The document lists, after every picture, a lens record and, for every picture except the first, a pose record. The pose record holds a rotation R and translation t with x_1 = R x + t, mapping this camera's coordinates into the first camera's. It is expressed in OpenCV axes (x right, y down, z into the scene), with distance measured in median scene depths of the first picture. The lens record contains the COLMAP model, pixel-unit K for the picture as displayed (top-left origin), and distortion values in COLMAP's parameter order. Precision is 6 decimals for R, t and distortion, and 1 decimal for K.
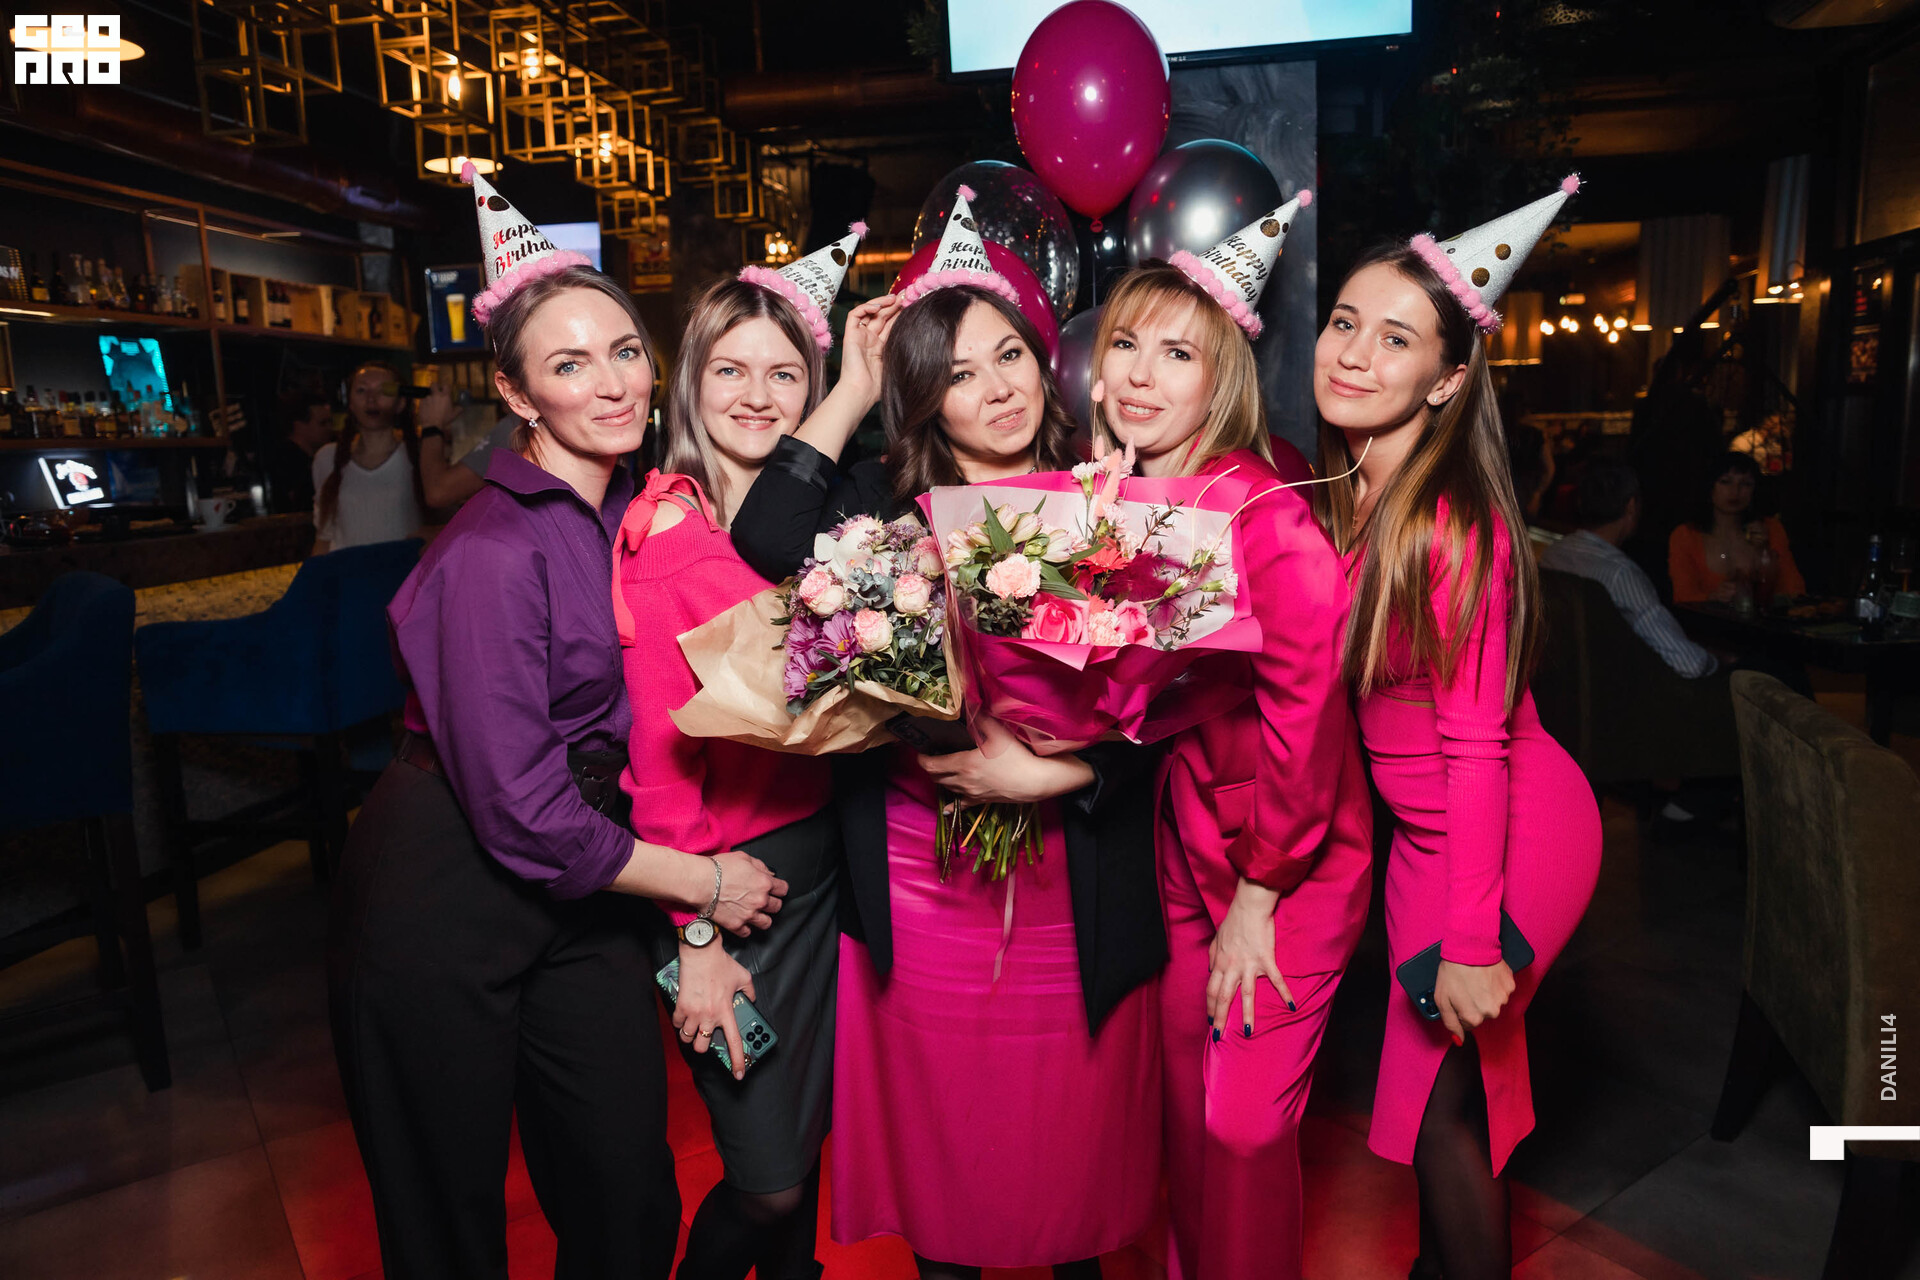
lens RADIAL K [[1315.8, 0, 960.0], [0, 1315.8, 640.0], [0, 0, 1]] dist [-0.106423, 0.096822]
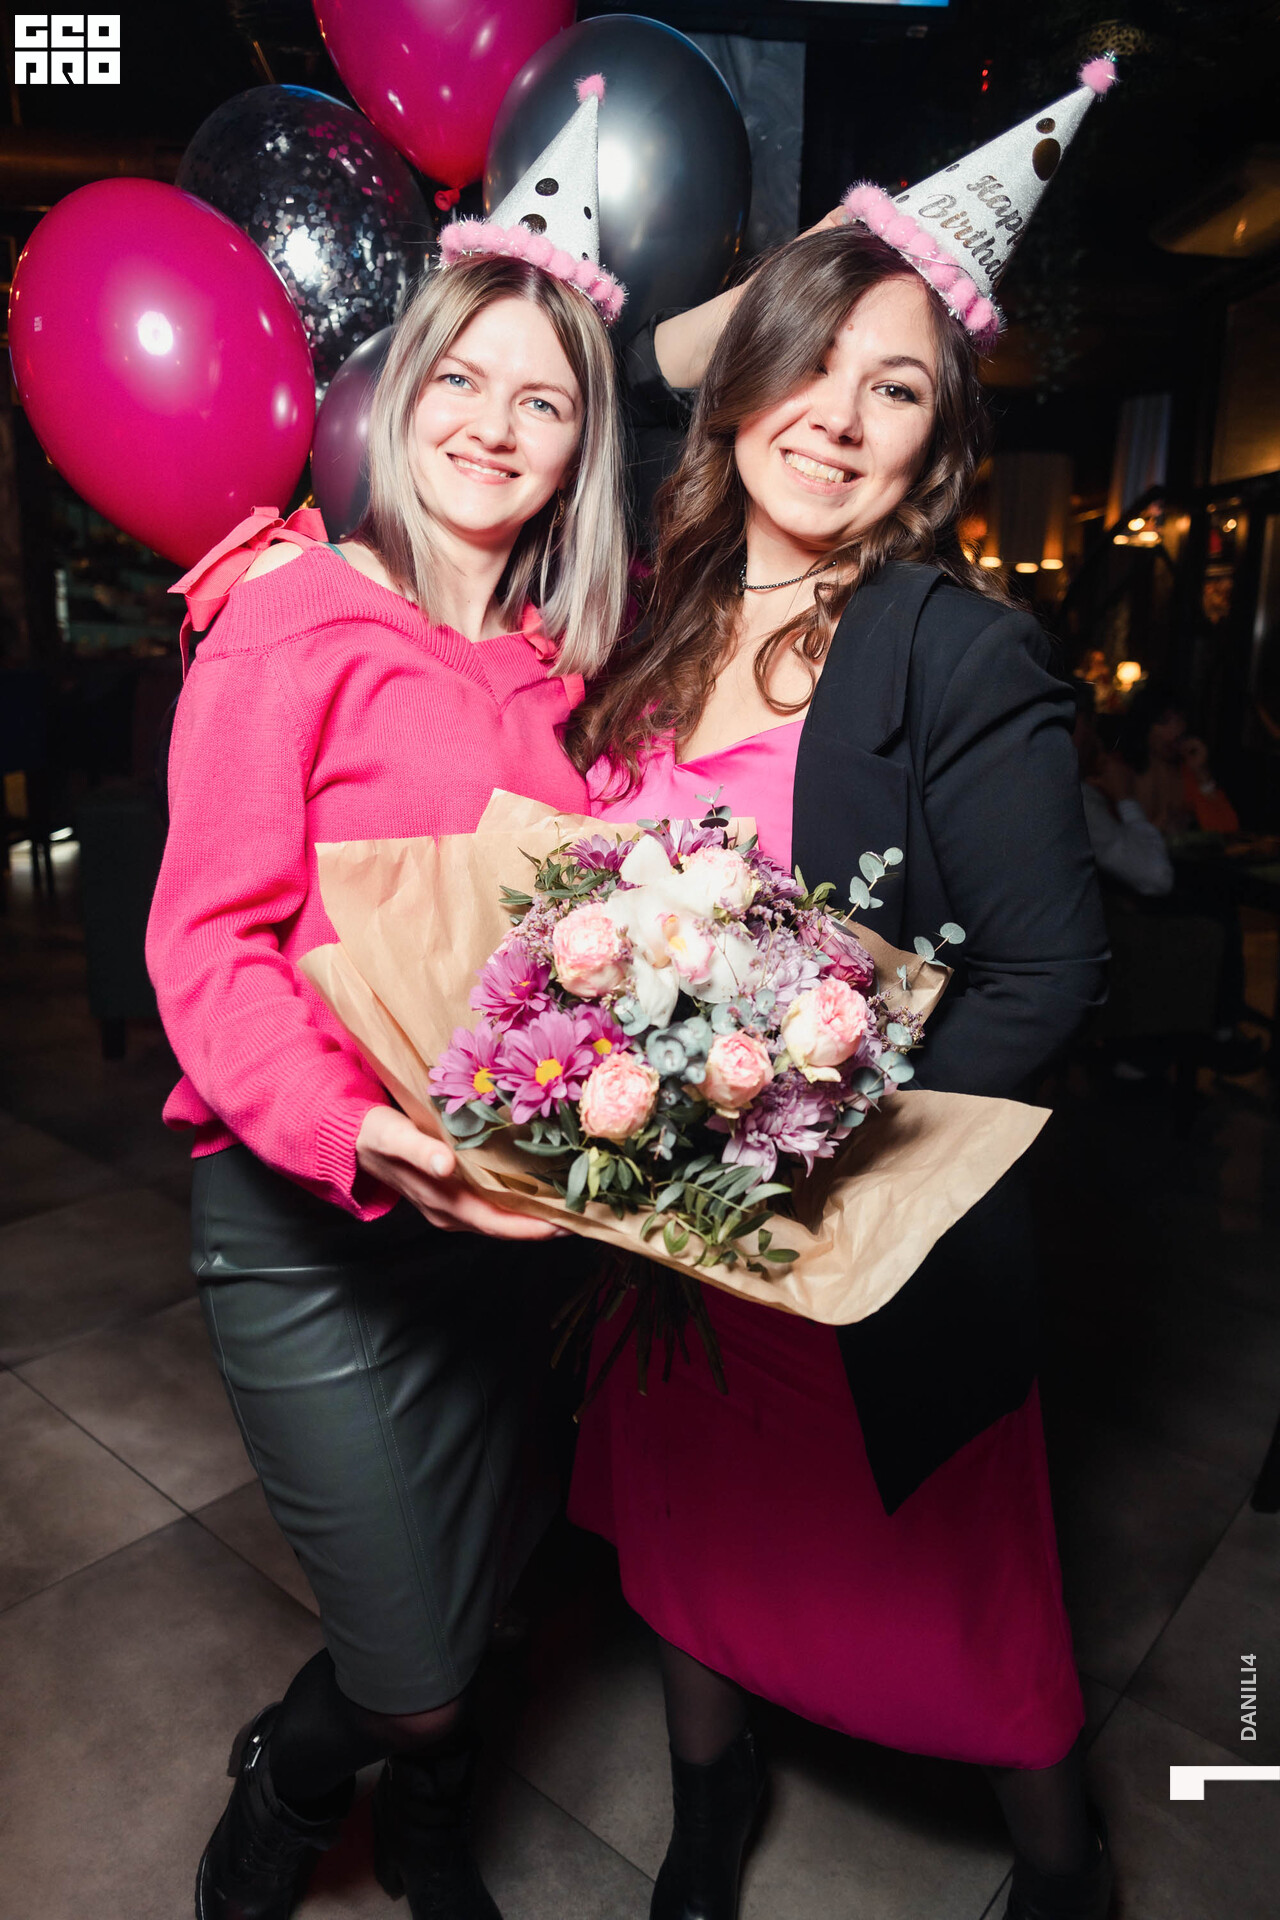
lens RADIAL K [[1318.3, 0, 632.1], [0, 1318.3, 953.8], [0, 0, 1]] dist [-0.106993, 0.097349]
pose [[0.966382, -0.002654, 0.257099, 0.002395], [-0.014532, 0.997785, 0.064922, -0.001328], [-0.256701, -0.066476, 0.964202, 0.122322]]
